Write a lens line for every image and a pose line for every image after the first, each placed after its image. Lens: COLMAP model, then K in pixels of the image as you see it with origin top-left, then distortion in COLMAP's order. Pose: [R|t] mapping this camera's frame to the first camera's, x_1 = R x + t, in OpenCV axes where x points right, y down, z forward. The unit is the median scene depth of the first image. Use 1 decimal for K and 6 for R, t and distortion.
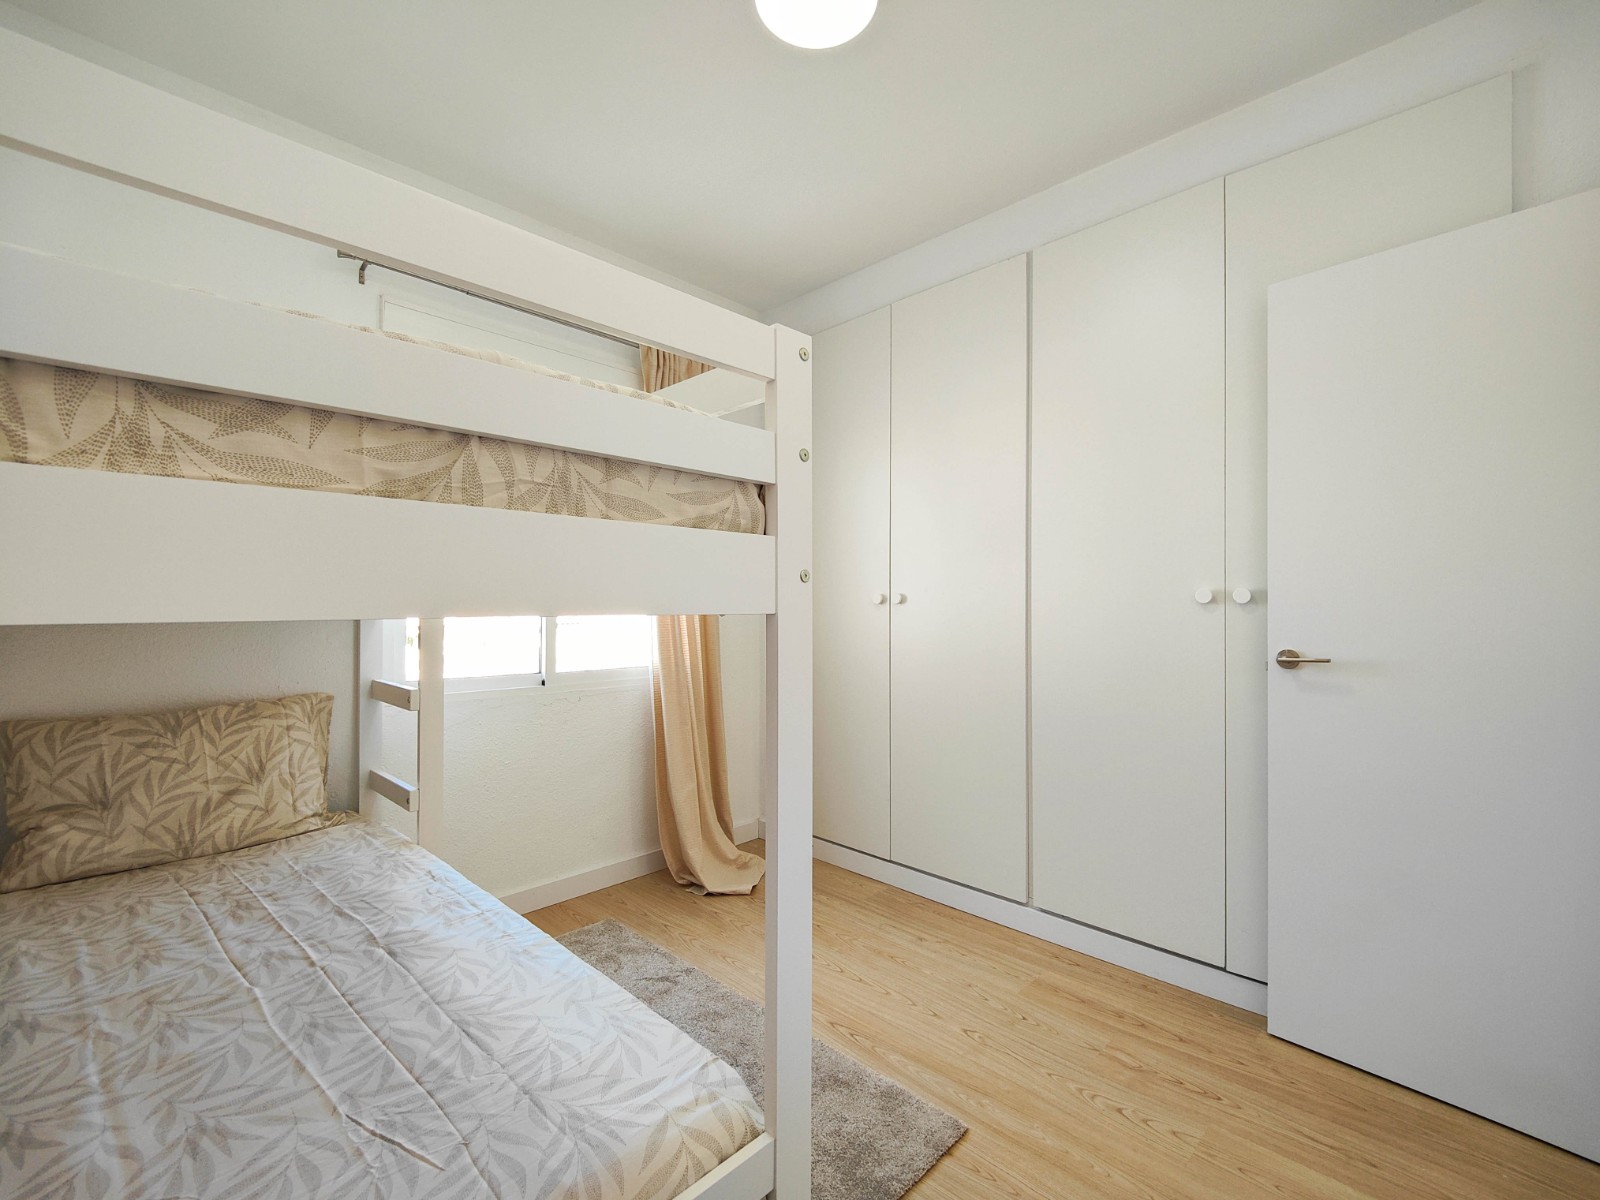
lens RADIAL K [[705.6, 0, 806.4], [0, 705.6, 607.9], [0, 0, 1]] dist [0.026723, -0.017221]
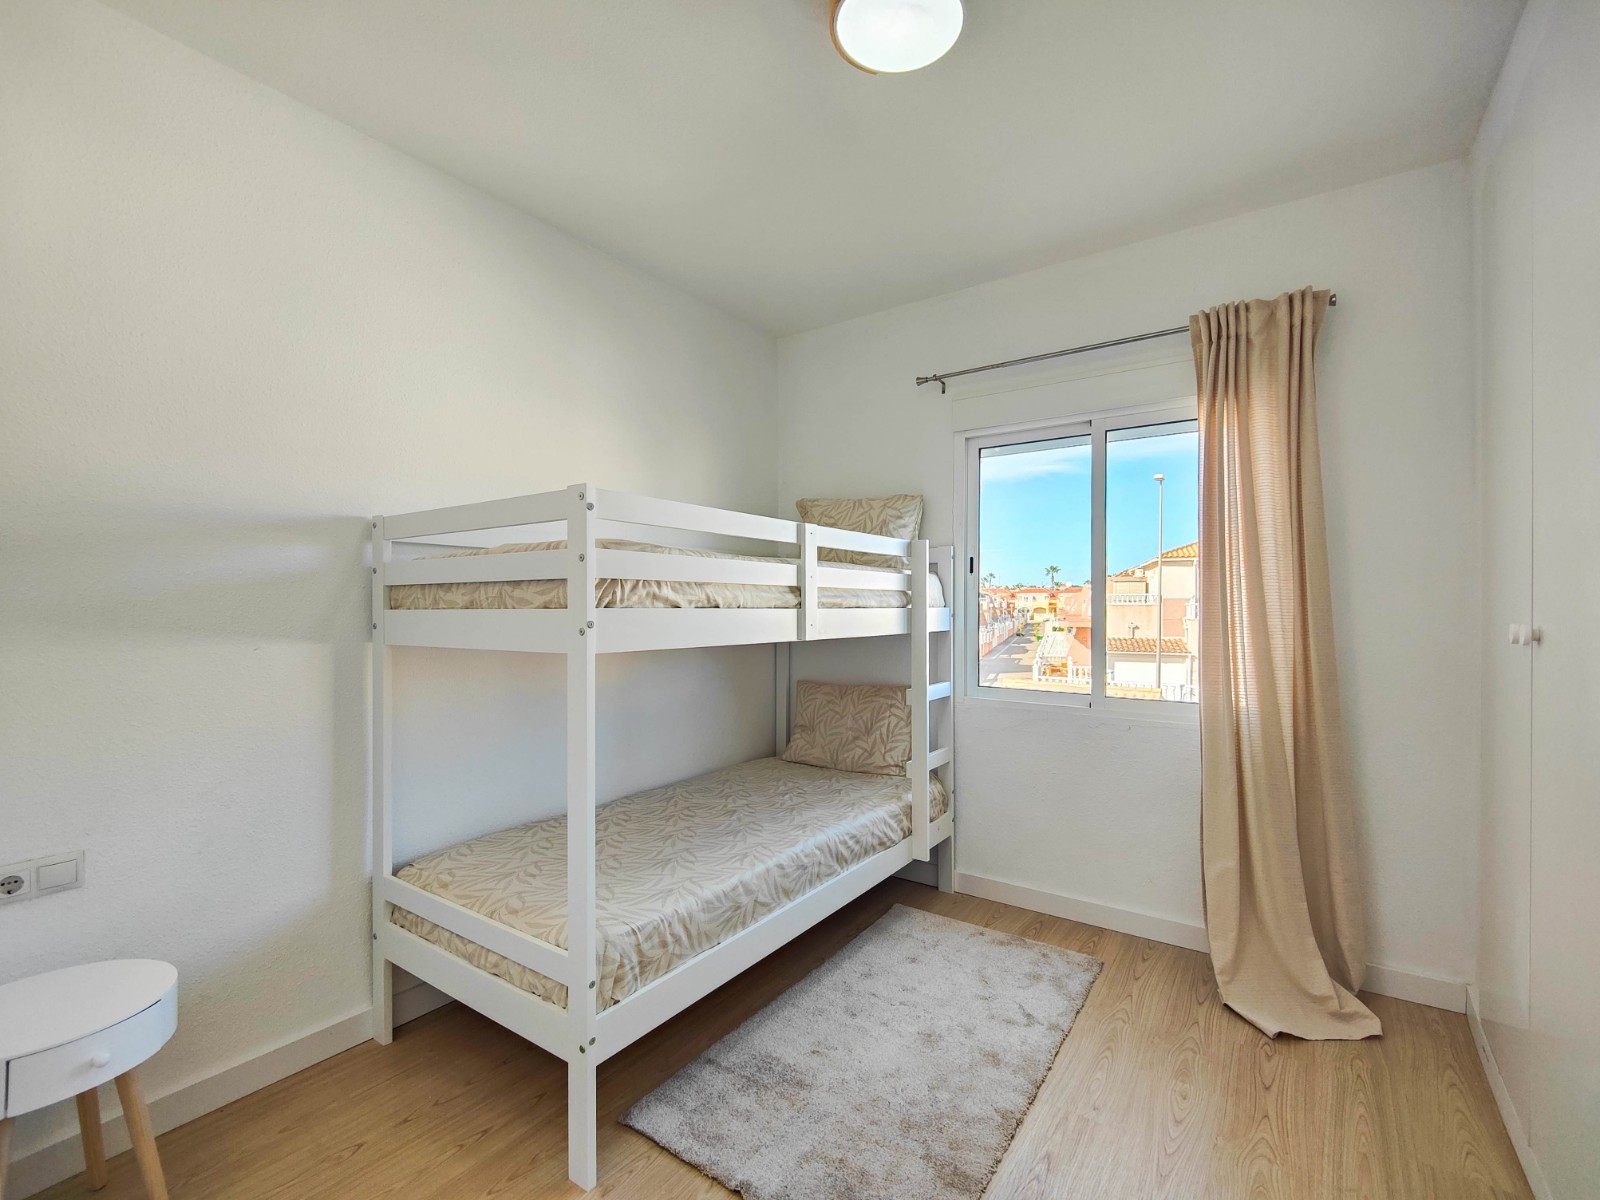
lens RADIAL K [[705.6, 0, 806.4], [0, 705.6, 607.9], [0, 0, 1]] dist [0.026723, -0.017221]
pose [[0.157192, 0.001004, -0.987568, 0.867123], [0.001531, 0.999998, 0.001260, -0.053219], [0.987567, -0.001710, 0.157190, 0.651953]]
